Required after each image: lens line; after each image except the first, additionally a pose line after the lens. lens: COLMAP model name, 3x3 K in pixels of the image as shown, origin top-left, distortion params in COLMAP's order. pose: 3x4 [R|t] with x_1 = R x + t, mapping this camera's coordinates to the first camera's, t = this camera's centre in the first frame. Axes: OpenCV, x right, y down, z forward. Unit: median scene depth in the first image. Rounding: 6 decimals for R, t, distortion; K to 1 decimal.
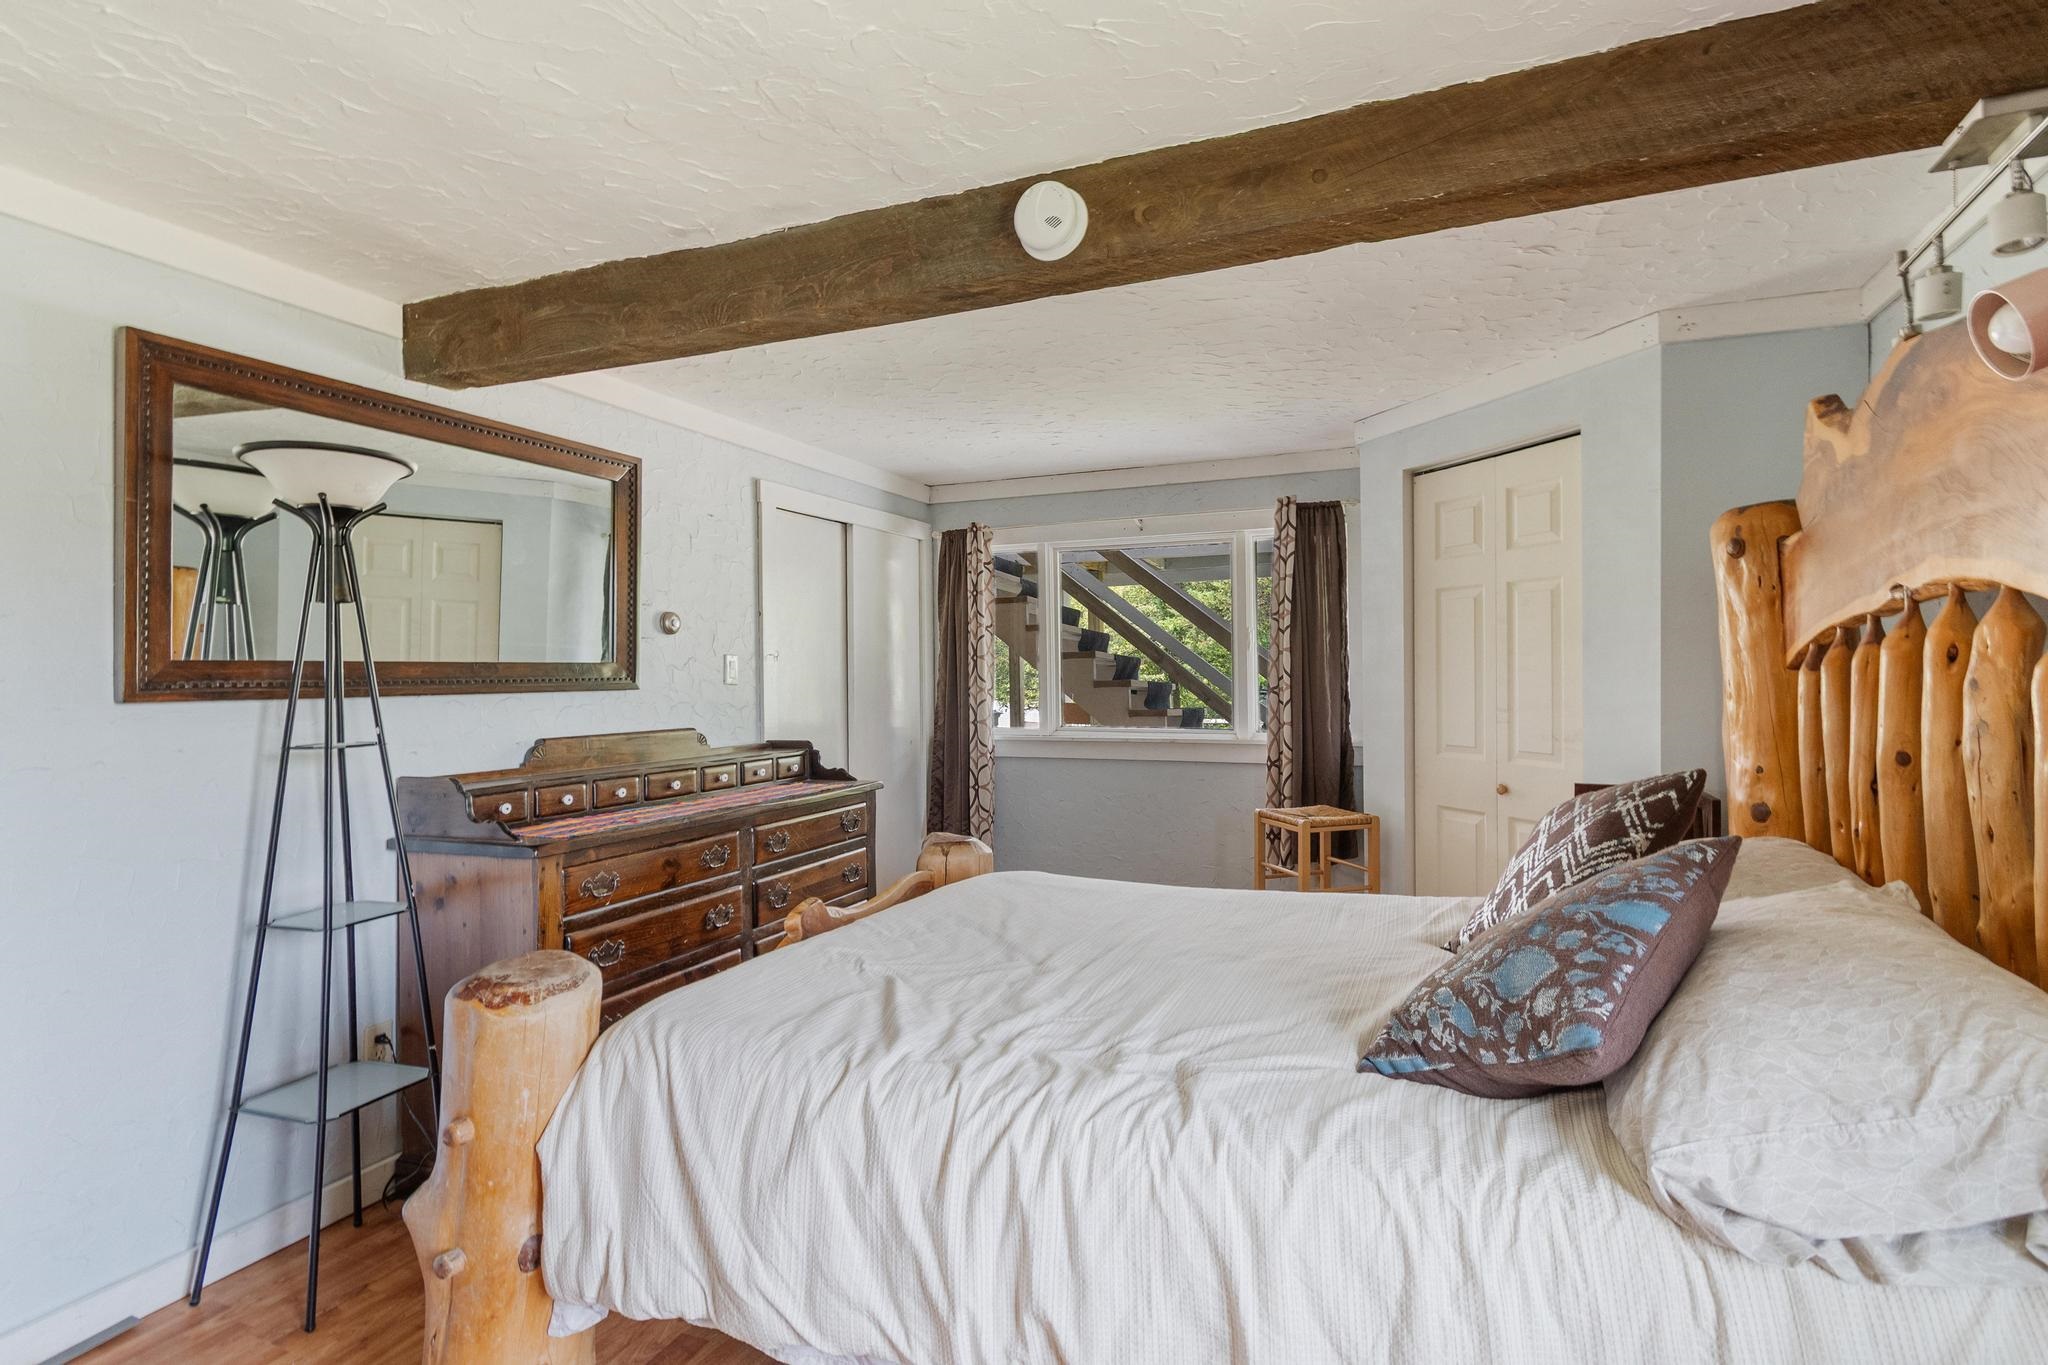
lens RADIAL K [[990.6, 0, 1030.1], [0, 990.6, 673.4], [0, 0, 1]] dist [0.002786, 0.000026]
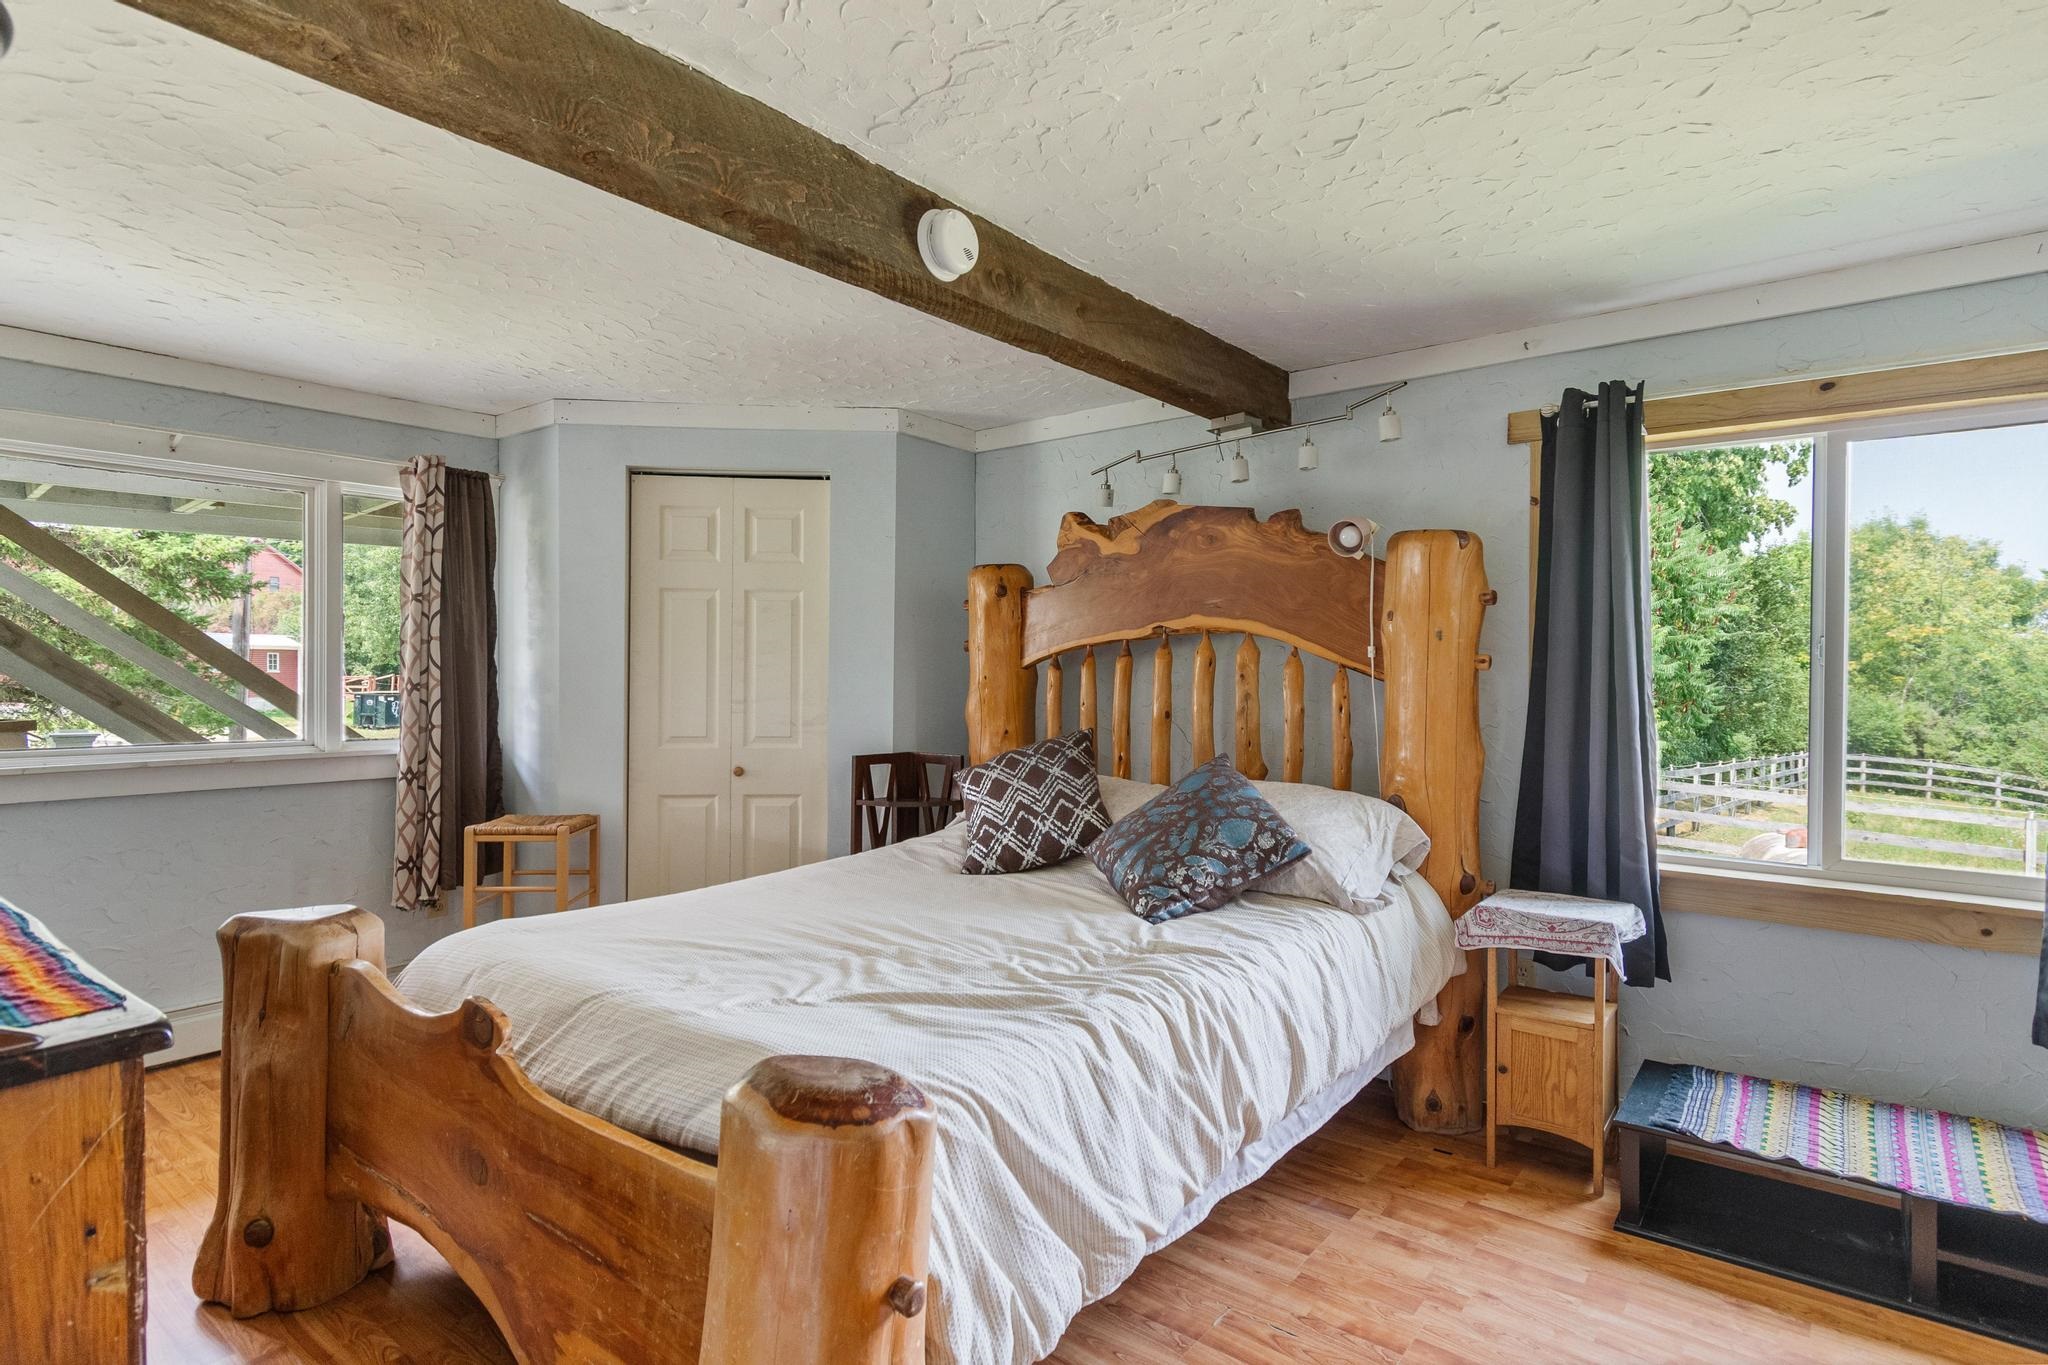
lens RADIAL K [[1092.9, 0, 1025.7], [0, 1092.9, 680.1], [0, 0, 1]] dist [0.000524, -0.000015]
pose [[0.257507, 0.001184, 0.966276, -0.662200], [-0.007609, 0.999971, 0.000802, 0.008659], [-0.966246, -0.007559, 0.257508, 0.363912]]
